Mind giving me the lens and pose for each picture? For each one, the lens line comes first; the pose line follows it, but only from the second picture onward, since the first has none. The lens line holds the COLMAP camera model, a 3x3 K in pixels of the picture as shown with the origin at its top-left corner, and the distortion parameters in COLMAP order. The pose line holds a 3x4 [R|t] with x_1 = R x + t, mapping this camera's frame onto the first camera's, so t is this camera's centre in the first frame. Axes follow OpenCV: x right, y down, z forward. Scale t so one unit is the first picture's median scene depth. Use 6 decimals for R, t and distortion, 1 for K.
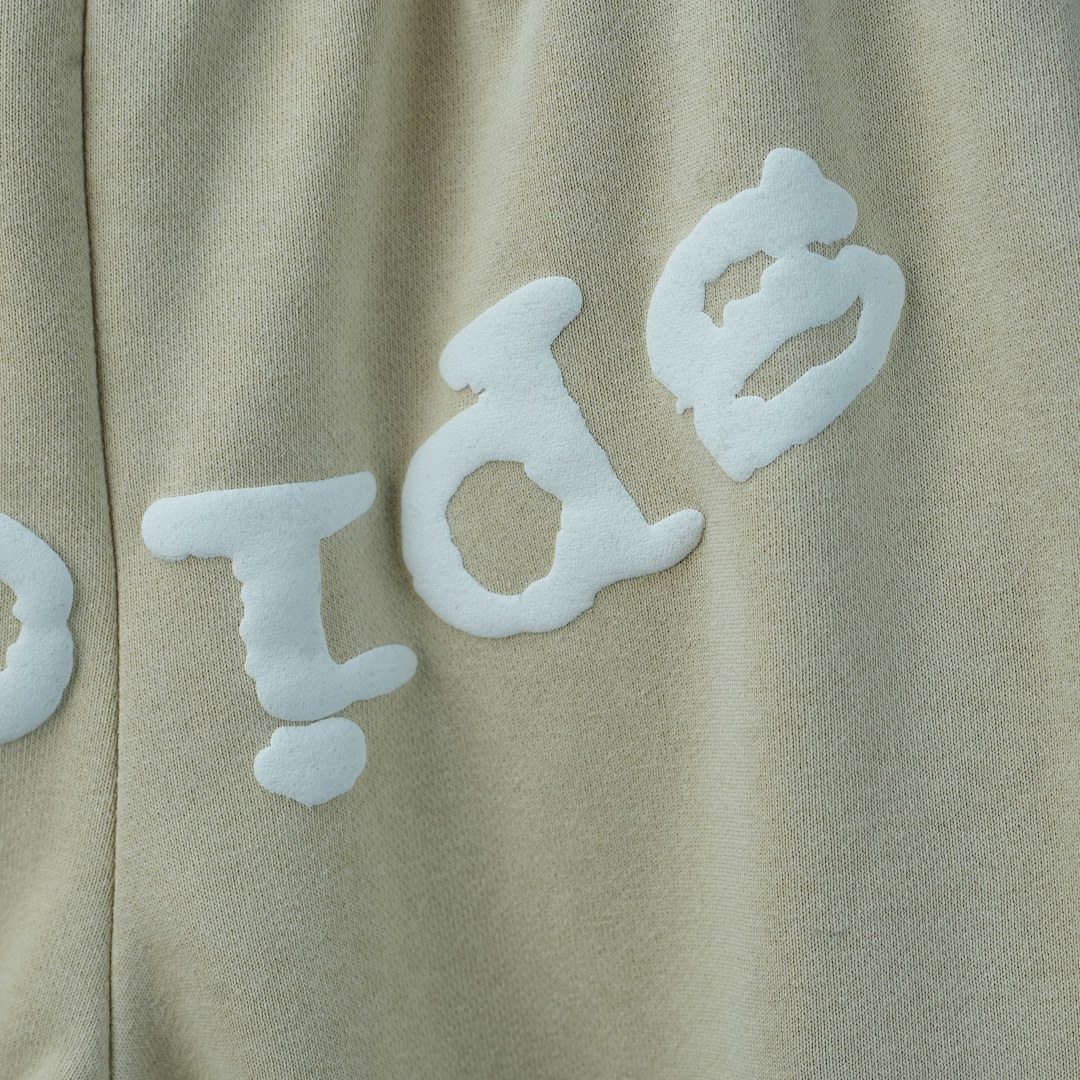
lens RADIAL K [[3575.1, 0, 540.0], [0, 3575.1, 540.0], [0, 0, 1]] dist [0.140578, -1.931456]
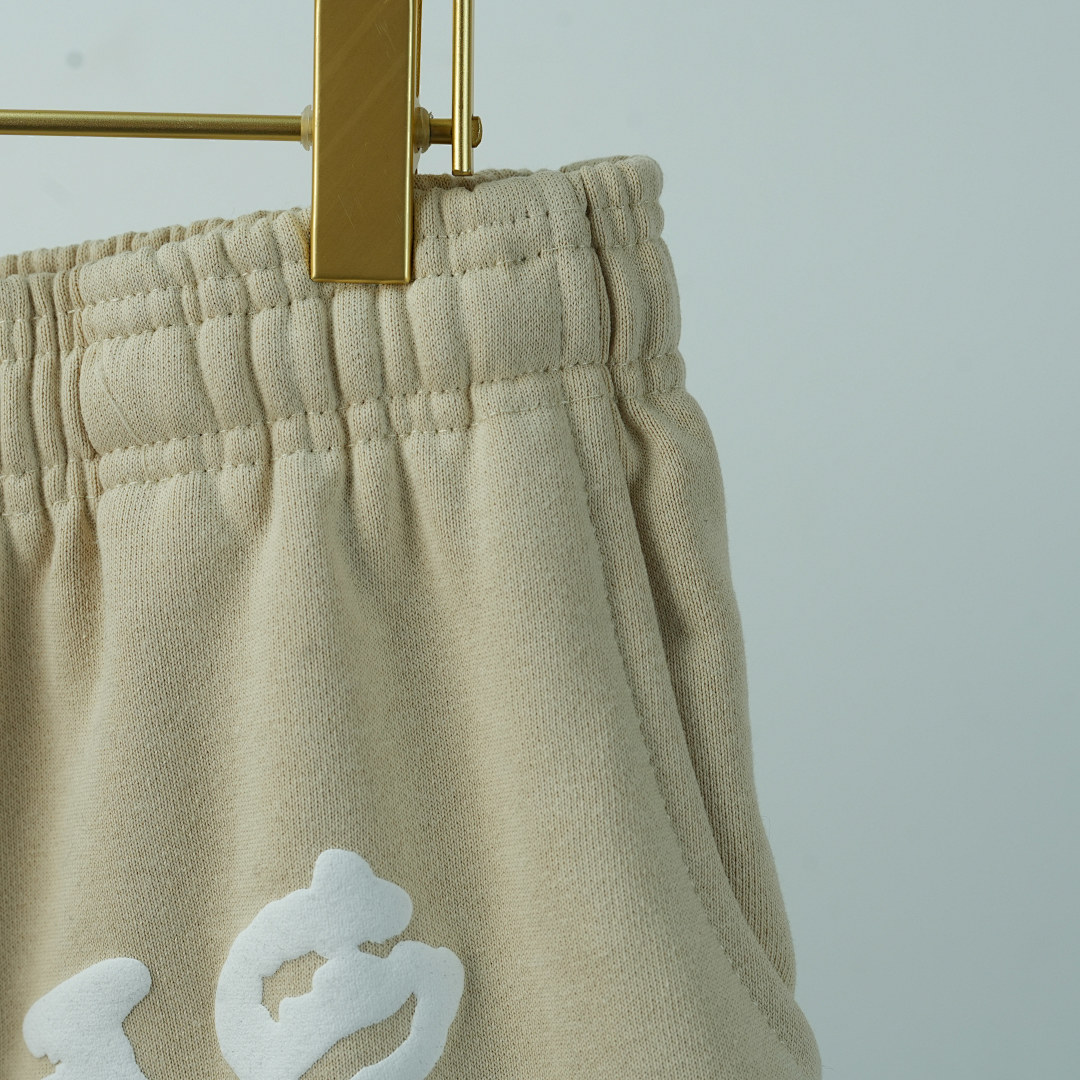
lens RADIAL K [[3575.1, 0, 540.0], [0, 3575.1, 540.0], [0, 0, 1]] dist [0.140578, -1.931456]
pose [[0.999949, -0.003309, -0.009589, 0.134696], [0.003074, 0.999697, -0.024419, -0.170303], [0.009667, 0.024388, 0.999656, -0.009326]]
